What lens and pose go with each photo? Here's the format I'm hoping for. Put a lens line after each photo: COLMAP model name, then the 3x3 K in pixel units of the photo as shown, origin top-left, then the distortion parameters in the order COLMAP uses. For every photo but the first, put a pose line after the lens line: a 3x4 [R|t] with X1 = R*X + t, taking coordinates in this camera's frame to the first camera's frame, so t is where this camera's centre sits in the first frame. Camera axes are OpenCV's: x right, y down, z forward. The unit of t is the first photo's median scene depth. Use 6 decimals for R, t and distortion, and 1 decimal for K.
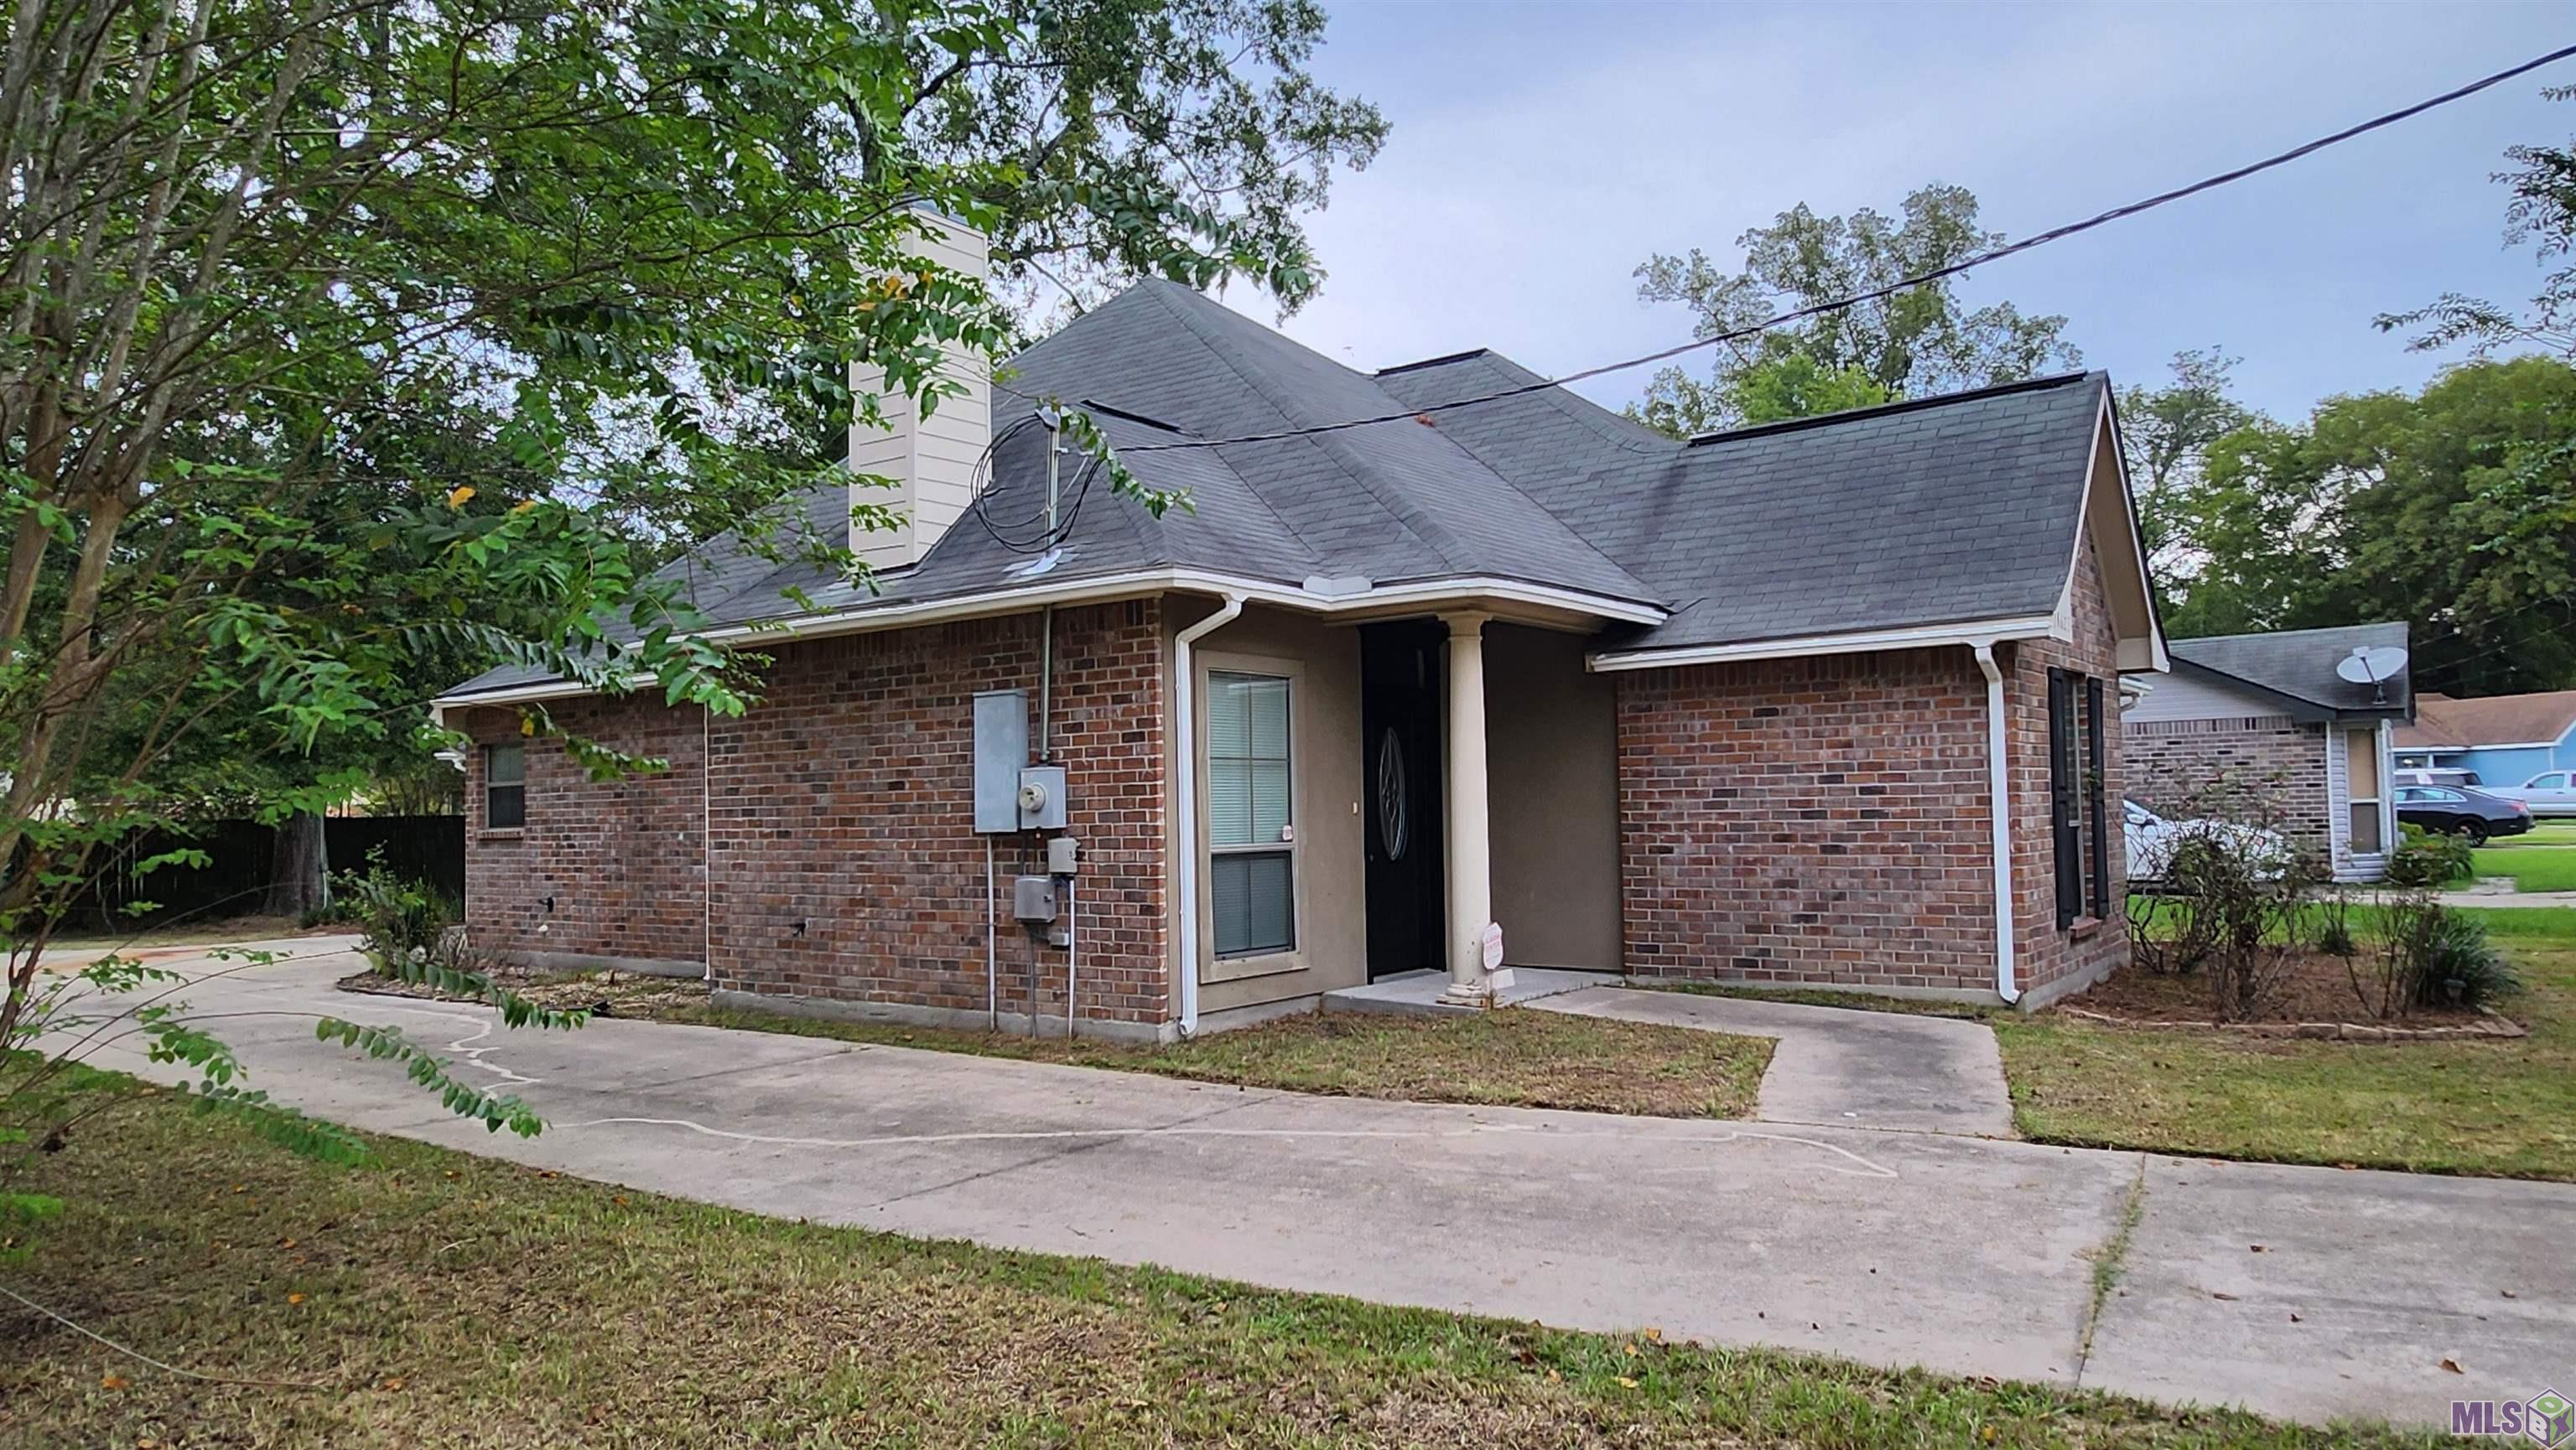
lens RADIAL K [[1637.3, 0, 1291.4], [0, 1637.3, 776.7], [0, 0, 1]] dist [-0.002245, -0.000814]
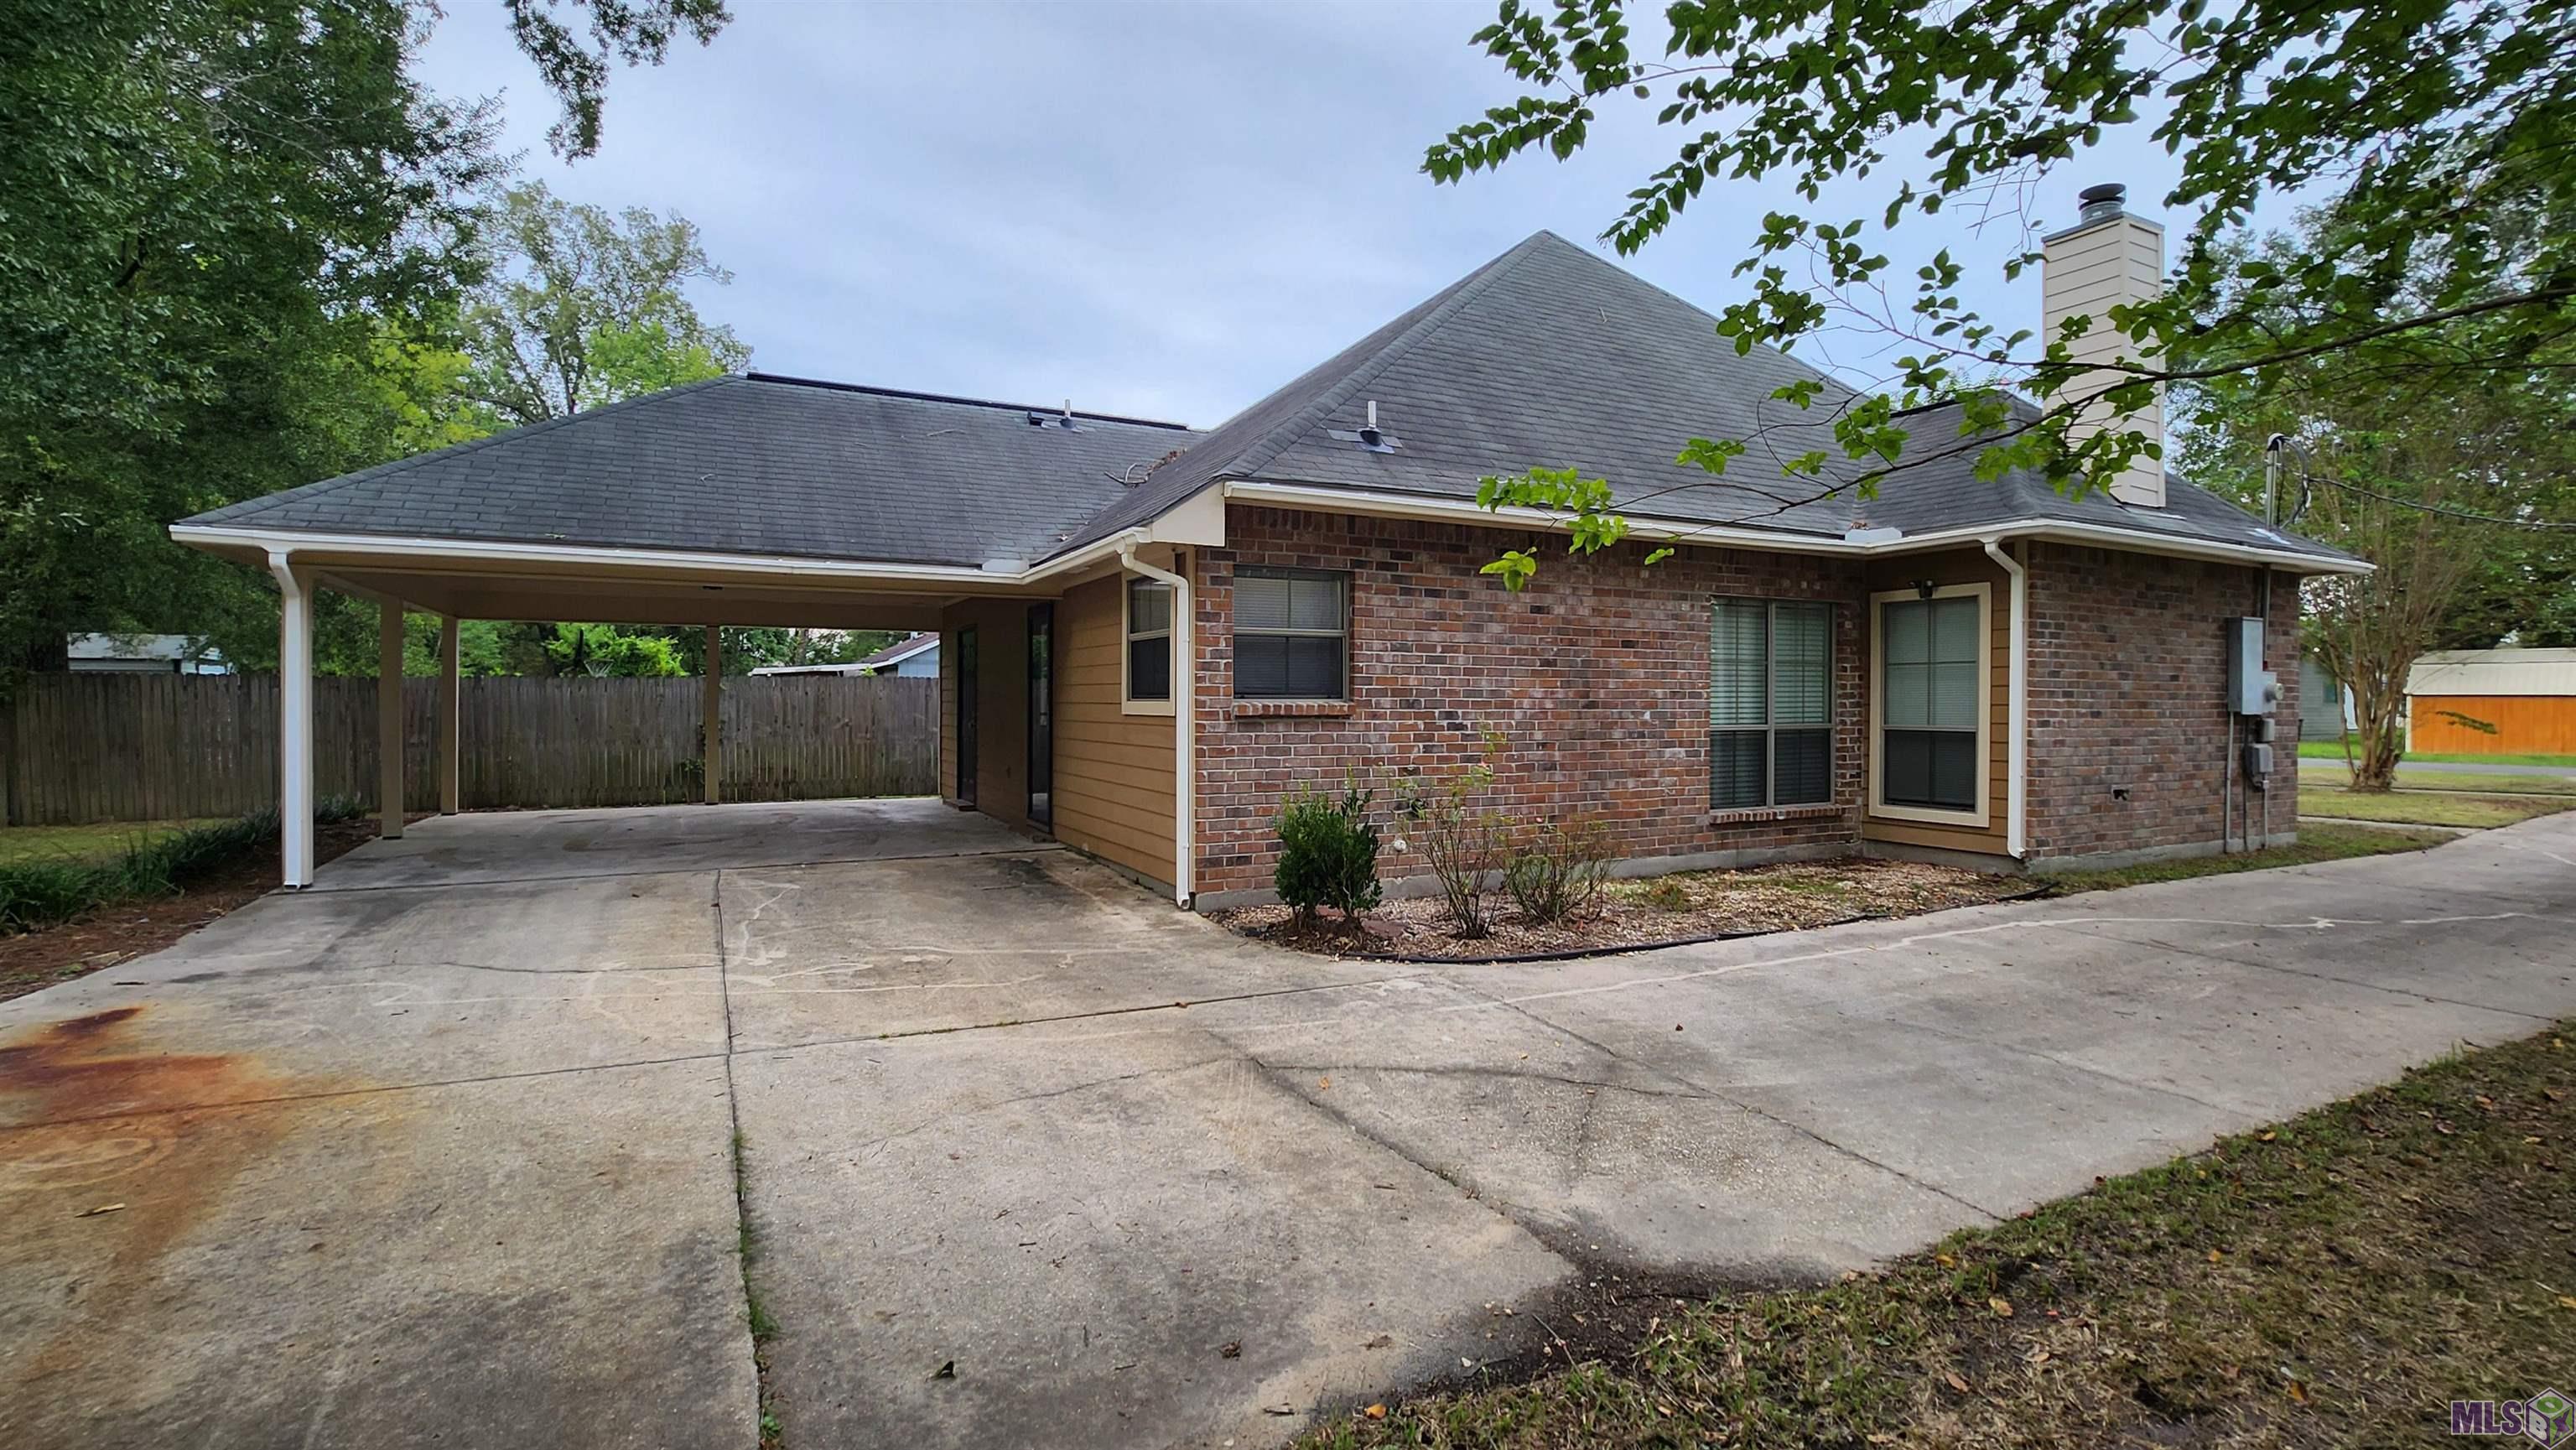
lens RADIAL K [[1170.4, 0, 1304.7], [0, 1170.4, 725.3], [0, 0, 1]] dist [-0.004877, -0.011542]
pose [[0.441306, 0.004576, 0.897345, -1.068570], [-0.033102, 0.999389, 0.011183, 0.043101], [-0.896746, -0.034639, 0.441188, 0.939978]]
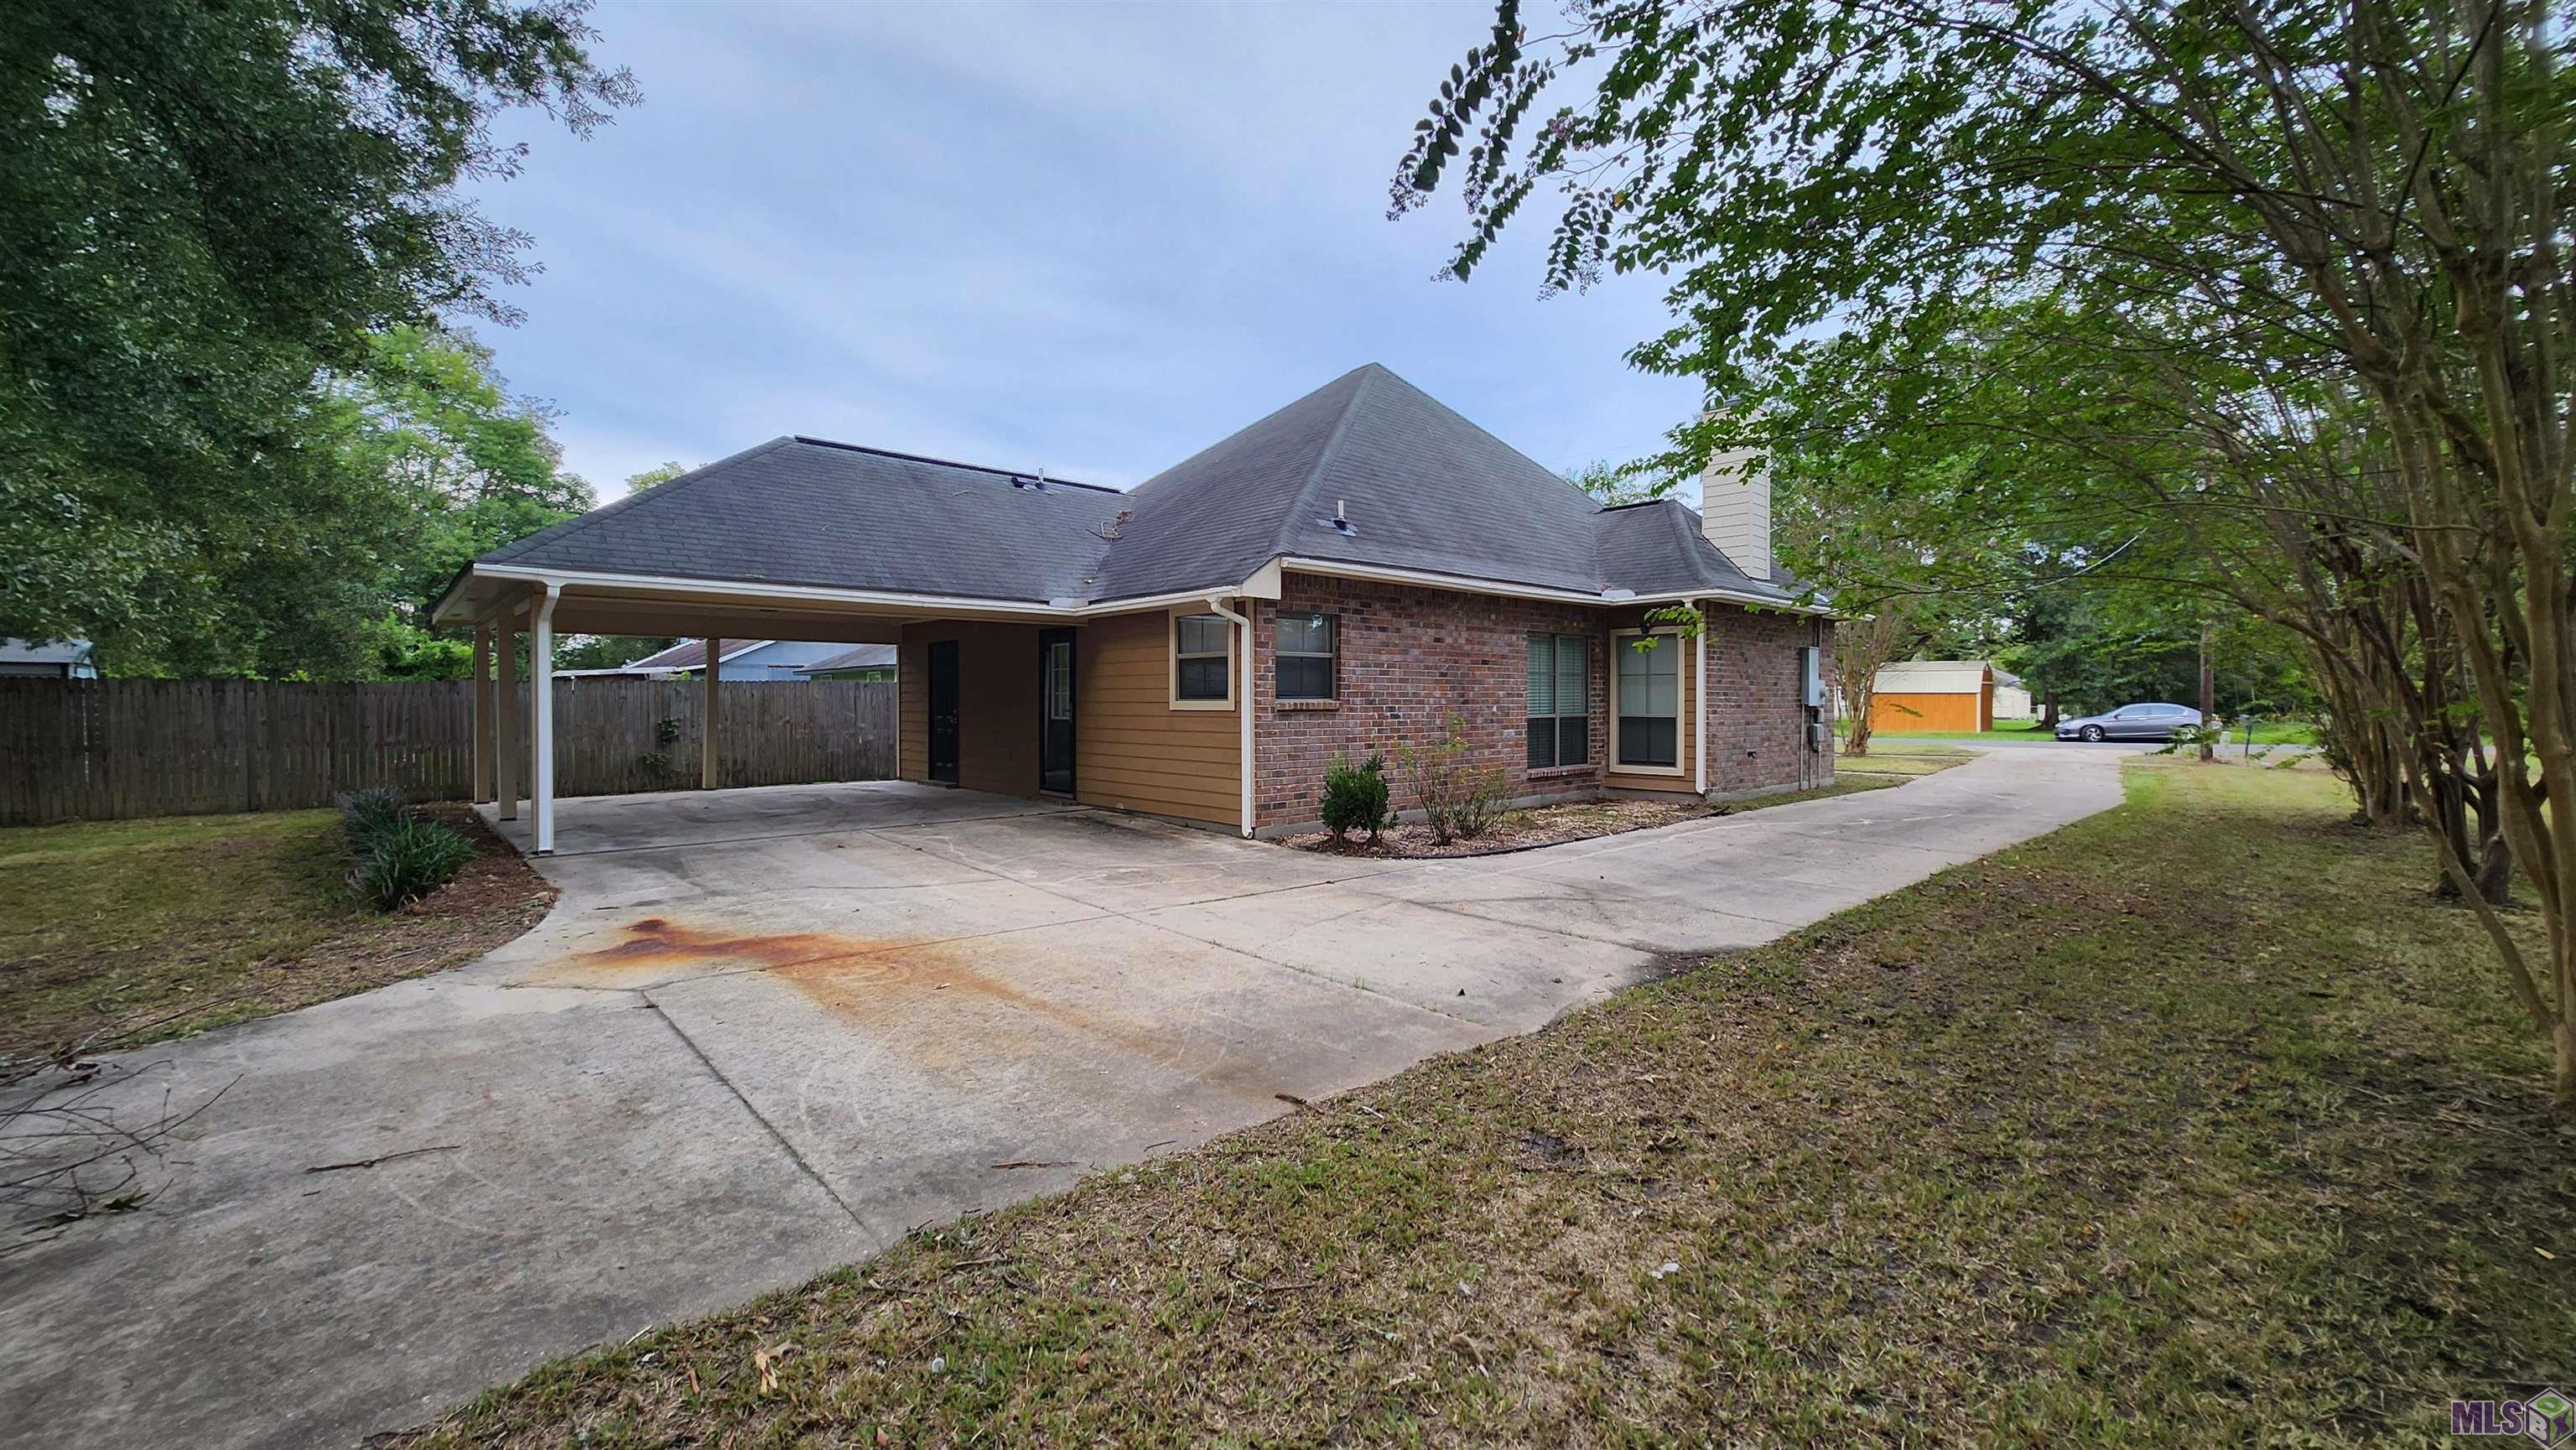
lens RADIAL K [[1029.3, 0, 1303.4], [0, 1029.3, 728.0], [0, 0, 1]] dist [-0.017673, -0.000302]
pose [[0.182204, -0.005473, 0.983246, -1.301457], [-0.025521, 0.999621, 0.010294, 0.050552], [-0.982930, -0.026969, 0.181995, 1.057817]]
